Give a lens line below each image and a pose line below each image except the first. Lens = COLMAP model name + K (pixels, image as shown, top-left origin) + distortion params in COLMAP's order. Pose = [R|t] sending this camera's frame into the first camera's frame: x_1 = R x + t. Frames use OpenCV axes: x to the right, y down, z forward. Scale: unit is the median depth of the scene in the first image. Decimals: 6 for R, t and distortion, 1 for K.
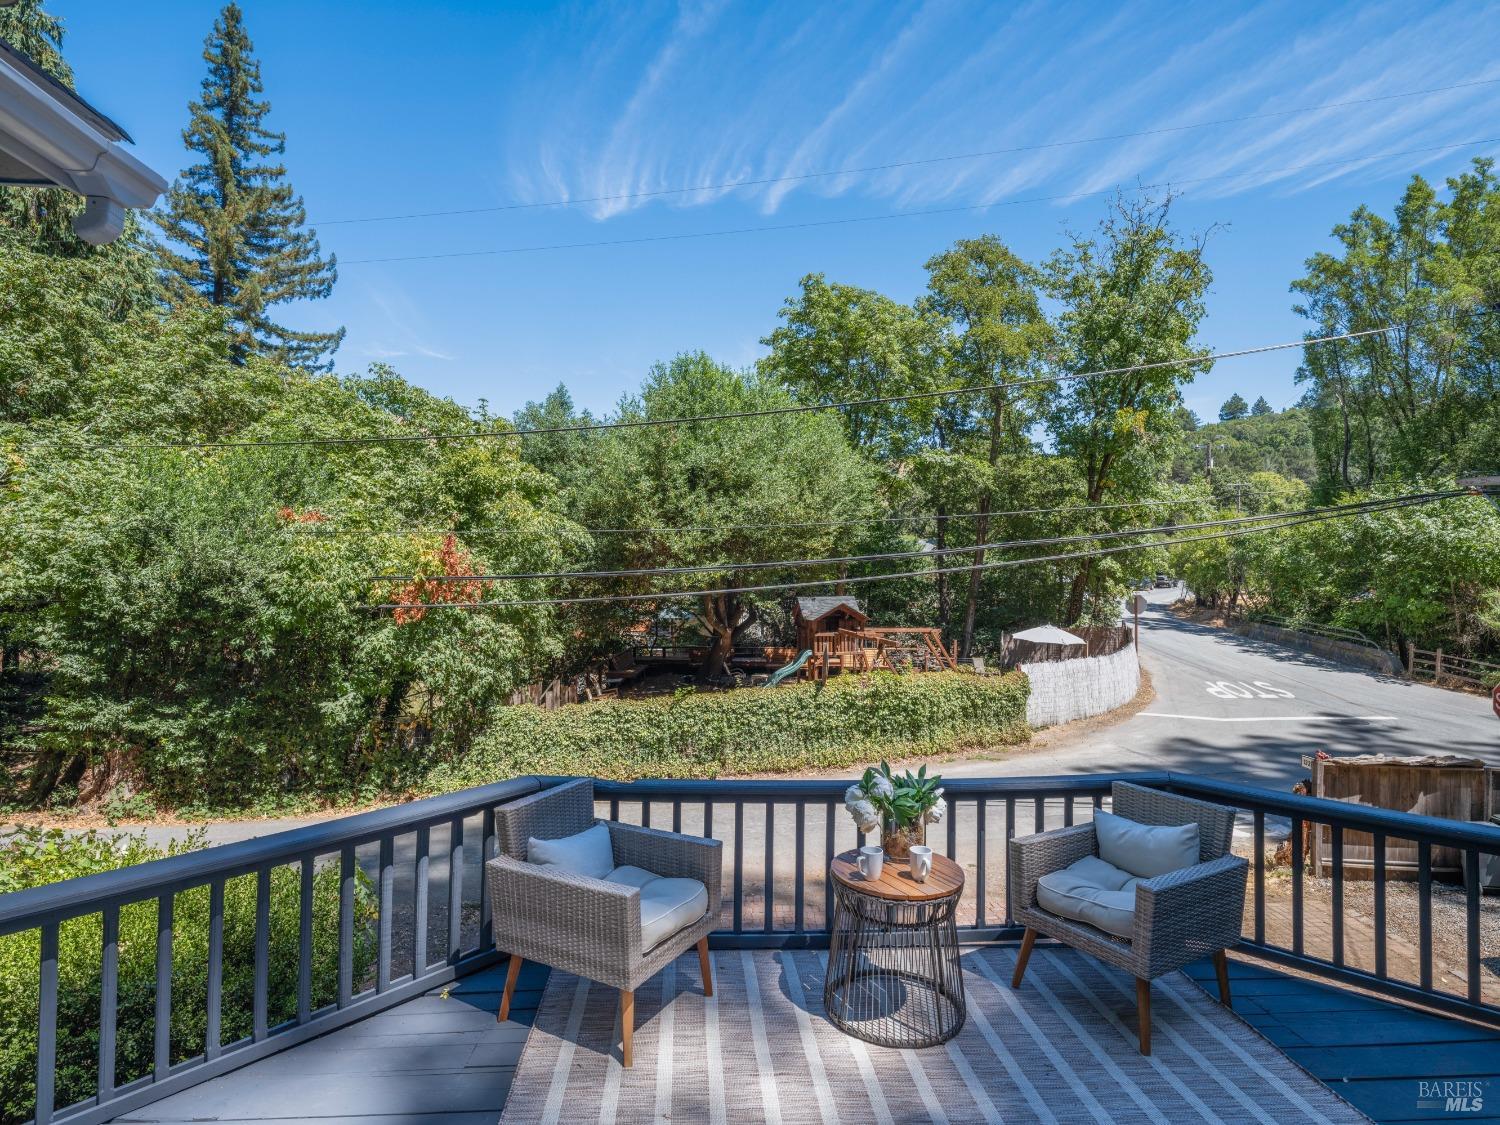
lens RADIAL K [[799.7, 0, 756.5], [0, 799.7, 562.9], [0, 0, 1]] dist [0.004987, -0.005404]
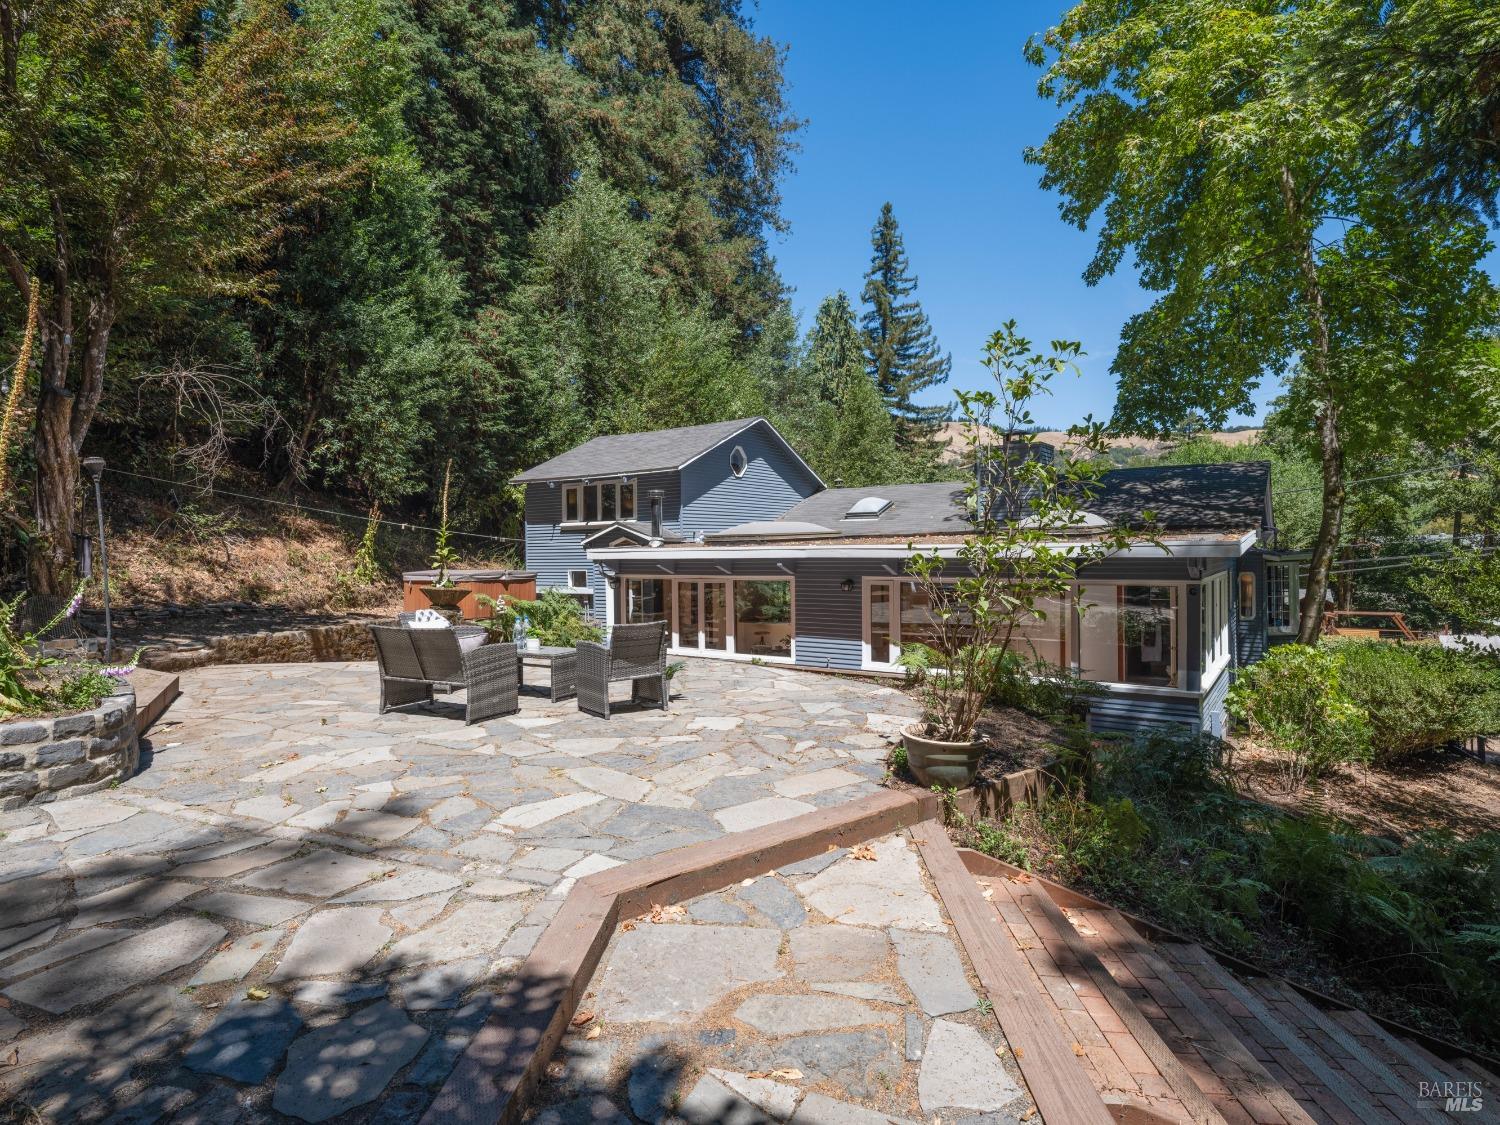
lens RADIAL K [[799.7, 0, 755.4], [0, 799.7, 563.4], [0, 0, 1]] dist [0.004987, -0.005404]
pose [[0.781953, -0.009234, -0.623270, 0.100768], [0.014349, 0.999892, 0.003188, -0.011725], [0.623173, -0.011436, 0.782001, -0.369437]]
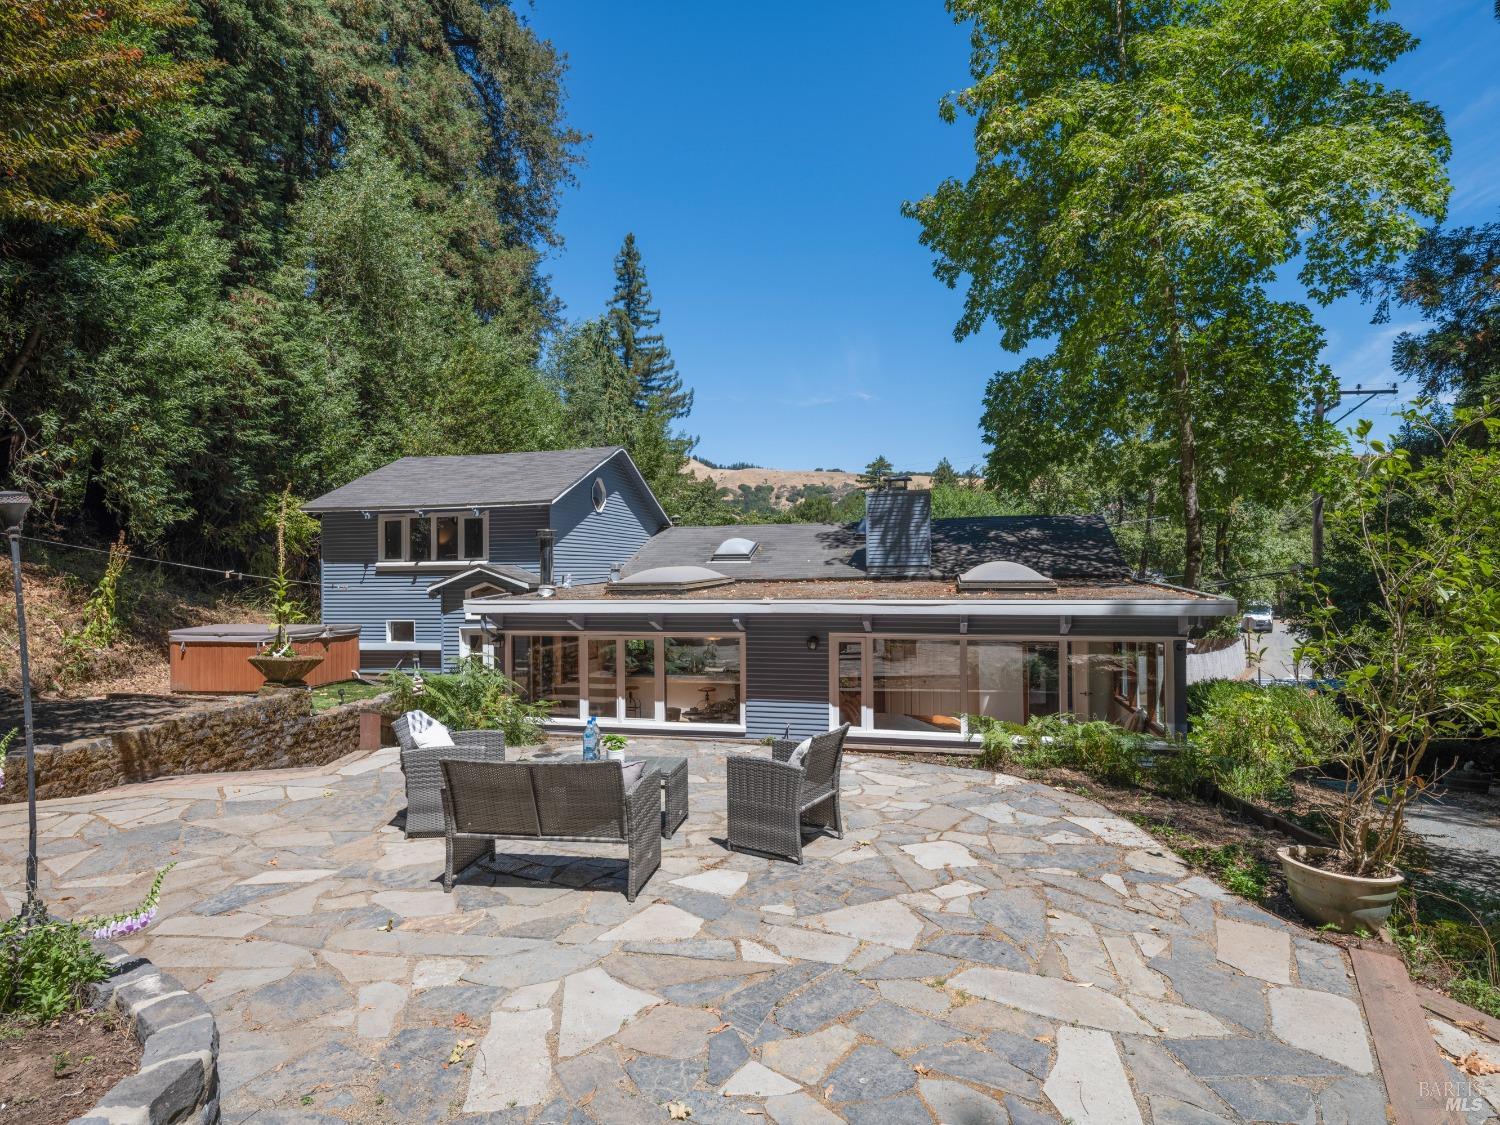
lens RADIAL K [[799.7, 0, 752.5], [0, 799.7, 568.7], [0, 0, 1]] dist [0.004987, -0.005404]
pose [[0.949205, -0.021186, -0.313943, 0.038063], [0.015673, 0.999676, -0.020072, -0.018750], [0.314267, 0.014132, 0.949230, -0.375765]]
